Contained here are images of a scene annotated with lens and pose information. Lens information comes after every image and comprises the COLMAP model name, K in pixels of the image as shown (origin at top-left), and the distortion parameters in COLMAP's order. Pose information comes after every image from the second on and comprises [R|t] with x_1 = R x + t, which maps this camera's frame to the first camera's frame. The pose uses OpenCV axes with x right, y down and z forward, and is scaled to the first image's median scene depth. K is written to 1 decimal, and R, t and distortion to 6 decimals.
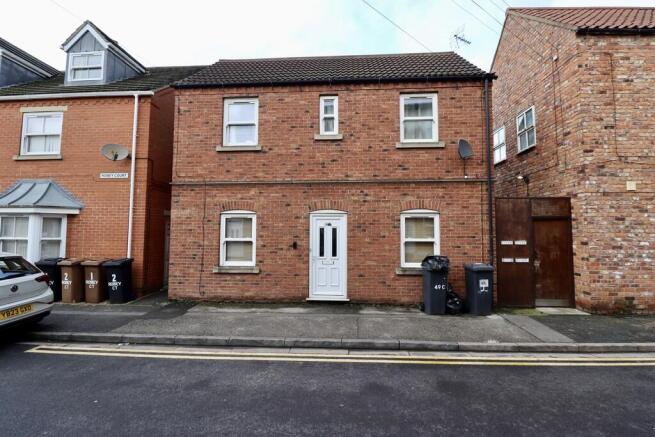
lens RADIAL K [[309.8, 0, 327.5], [0, 309.8, 206.6], [0, 0, 1]] dist [0.001590, -0.014762]
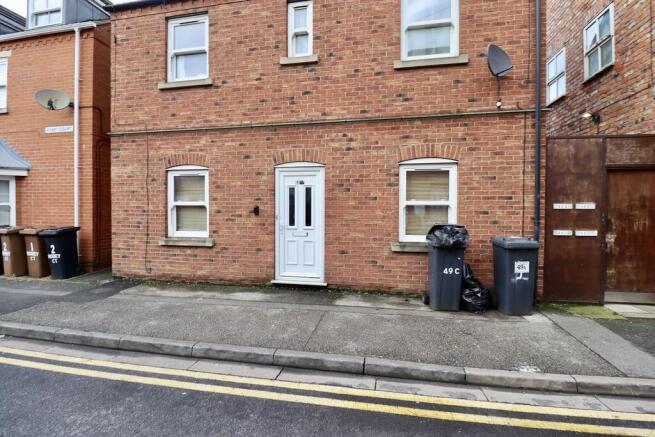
lens RADIAL K [[309.8, 0, 327.5], [0, 309.8, 206.6], [0, 0, 1]] dist [0.001590, -0.014762]
pose [[0.992501, -0.000182, -0.122234, 0.156303], [0.009978, 0.996782, 0.079534, 0.056790], [0.121827, -0.080157, 0.989309, 0.276962]]
